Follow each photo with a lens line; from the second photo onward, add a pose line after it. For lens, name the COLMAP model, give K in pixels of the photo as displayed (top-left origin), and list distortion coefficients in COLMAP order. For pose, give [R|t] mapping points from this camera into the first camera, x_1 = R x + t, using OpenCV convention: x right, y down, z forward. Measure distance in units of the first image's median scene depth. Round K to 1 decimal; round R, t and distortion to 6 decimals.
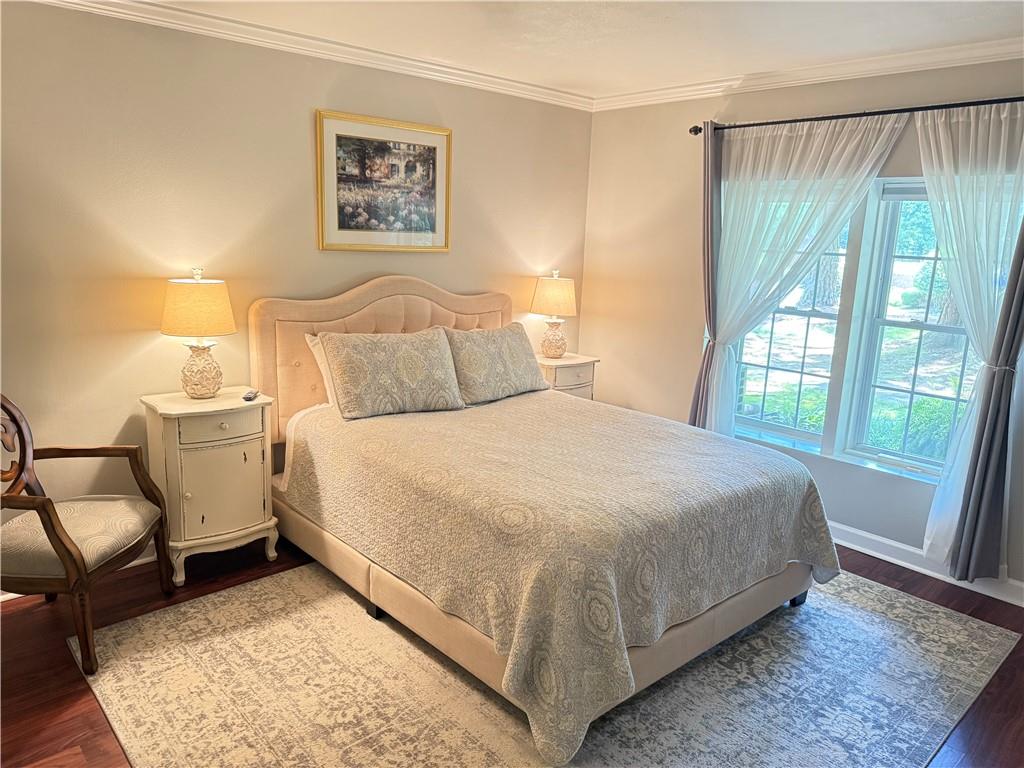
lens RADIAL K [[721.5, 0, 507.4], [0, 721.5, 382.4], [0, 0, 1]] dist [0.037486, -0.050589]
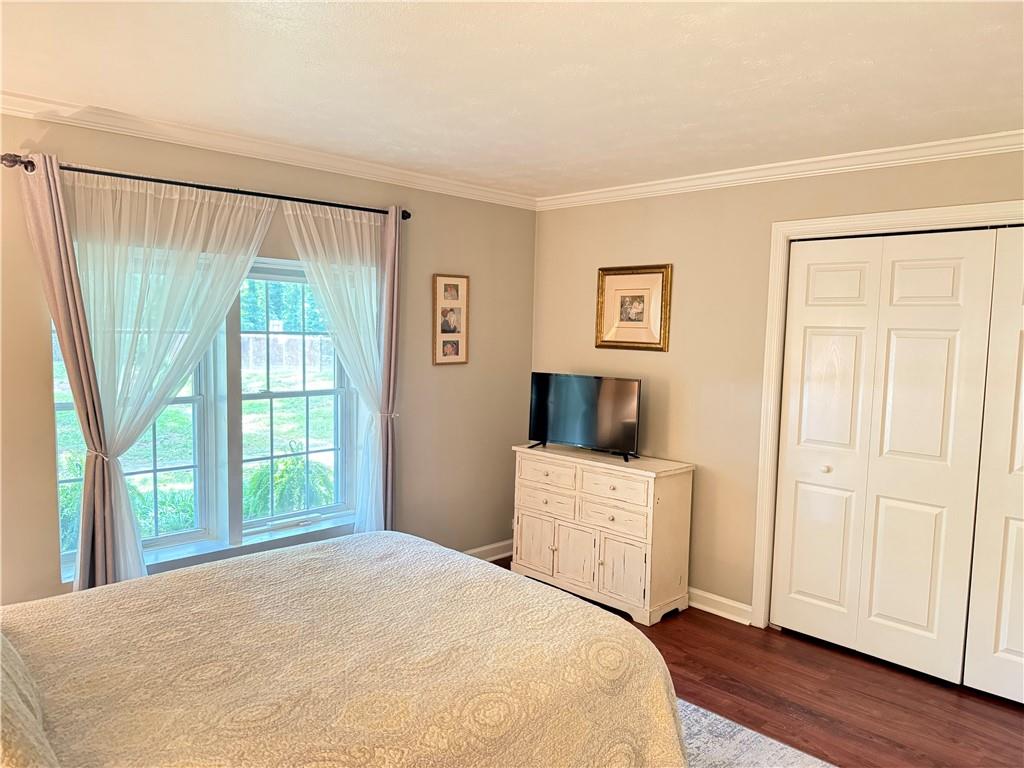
lens RADIAL K [[721.5, 0, 508.4], [0, 721.5, 389.2], [0, 0, 1]] dist [0.037486, -0.050589]
pose [[-0.043306, -0.126524, 0.991018, -0.532217], [0.182129, 0.974326, 0.132352, -0.173040], [-0.982321, 0.186224, -0.019150, 0.711091]]
